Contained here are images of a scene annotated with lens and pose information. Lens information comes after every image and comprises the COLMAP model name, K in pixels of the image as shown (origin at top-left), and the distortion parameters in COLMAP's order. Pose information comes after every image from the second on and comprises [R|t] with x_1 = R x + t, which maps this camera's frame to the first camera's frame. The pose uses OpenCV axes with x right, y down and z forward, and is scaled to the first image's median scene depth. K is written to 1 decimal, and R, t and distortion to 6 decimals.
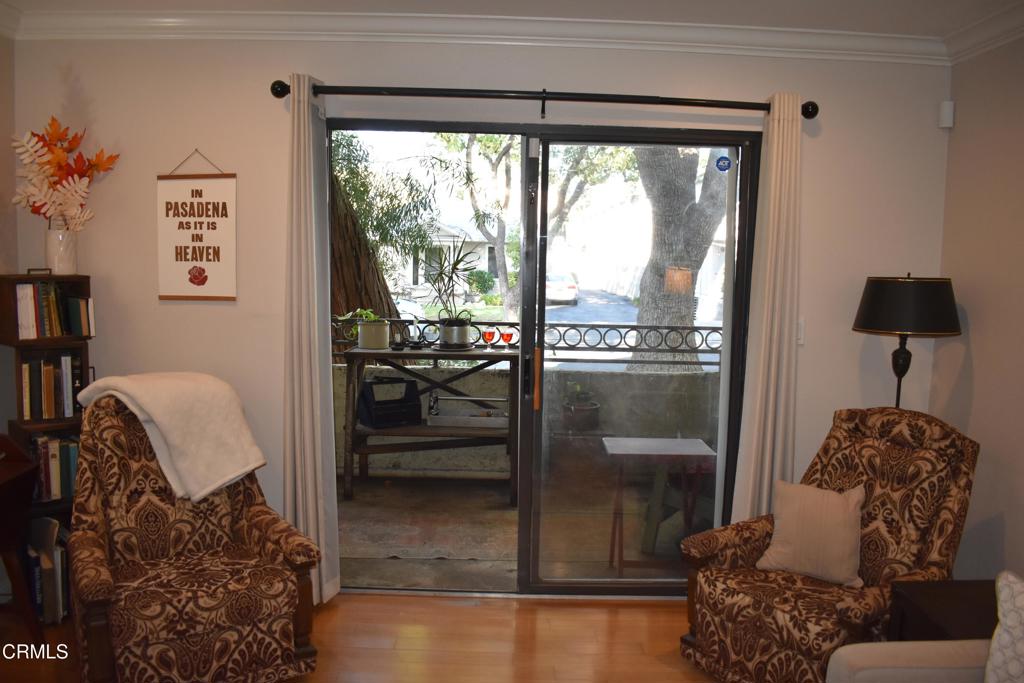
lens RADIAL K [[800.9, 0, 517.3], [0, 800.9, 342.0], [0, 0, 1]] dist [-0.094632, 0.016517]
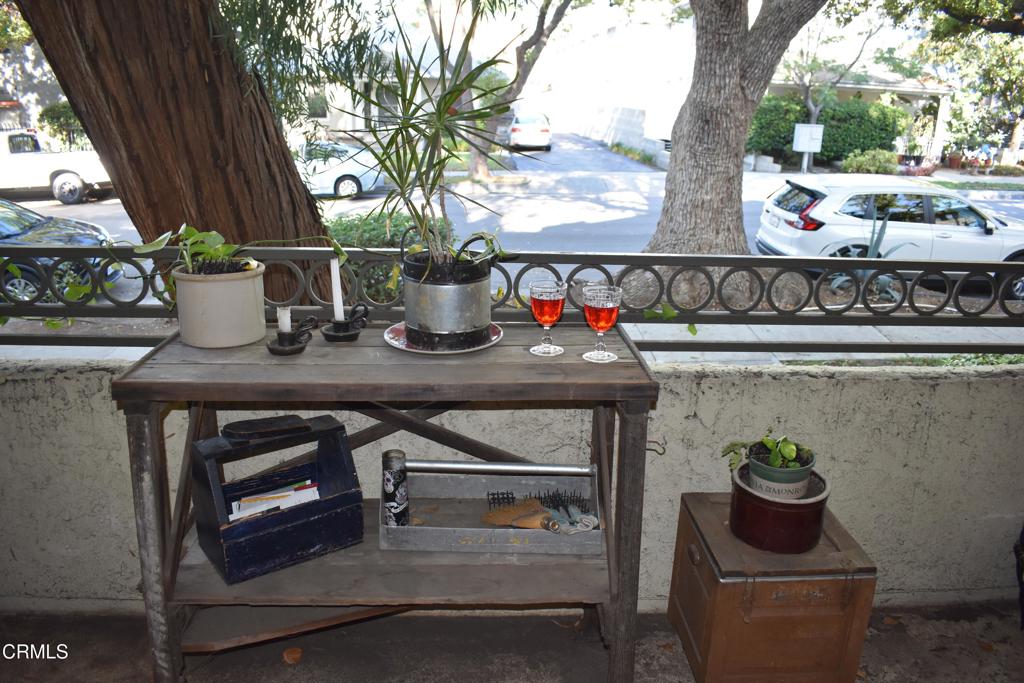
lens RADIAL K [[800.9, 0, 517.3], [0, 800.9, 342.0], [0, 0, 1]] dist [-0.094632, 0.016517]
pose [[0.998738, -0.011656, 0.048849, -0.100217], [0.002042, 0.981314, 0.192401, -0.092765], [-0.050179, -0.192058, 0.980100, 0.997669]]
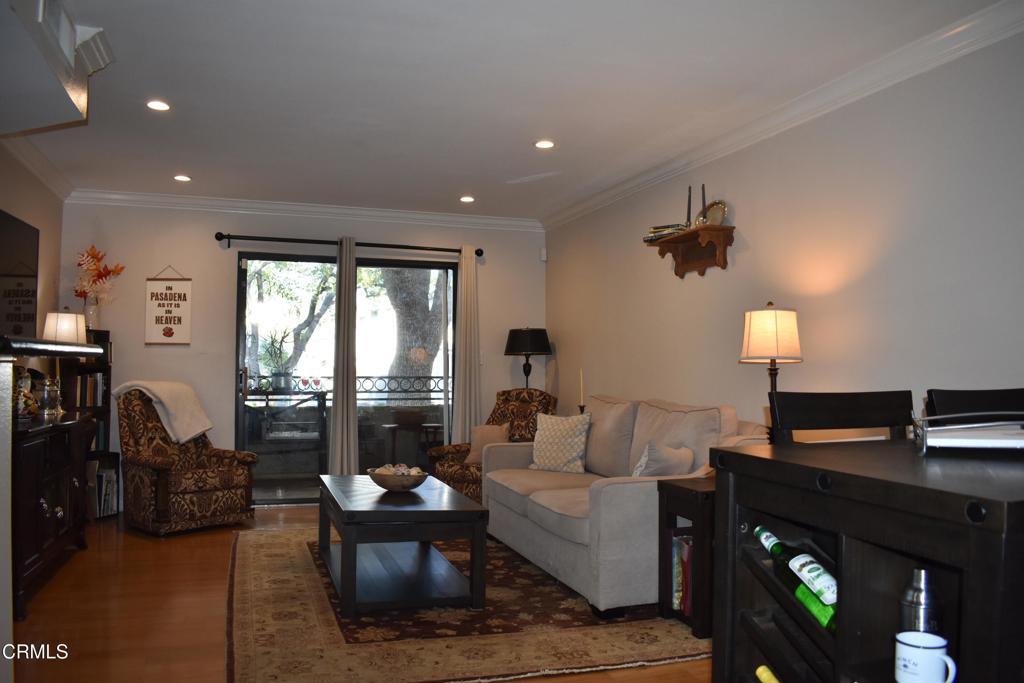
lens RADIAL K [[800.9, 0, 517.3], [0, 800.9, 342.0], [0, 0, 1]] dist [-0.094632, 0.016517]
pose [[0.947268, -0.008470, 0.320332, -0.230554], [0.055275, 0.988985, -0.137304, 0.250944], [-0.315640, 0.147770, 0.937302, -1.042302]]
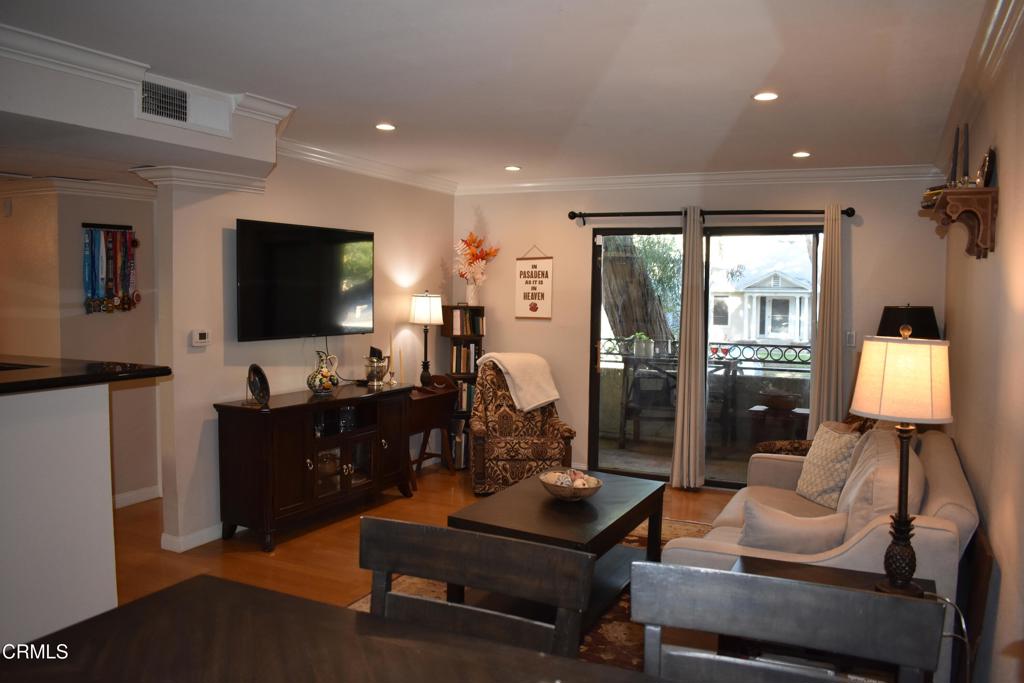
lens RADIAL K [[800.9, 0, 517.3], [0, 800.9, 342.0], [0, 0, 1]] dist [-0.094632, 0.016517]
pose [[0.898188, 0.015138, -0.439350, 0.483591], [-0.044208, 0.997451, -0.056010, 0.128430], [0.437382, 0.069730, 0.896568, -0.895729]]
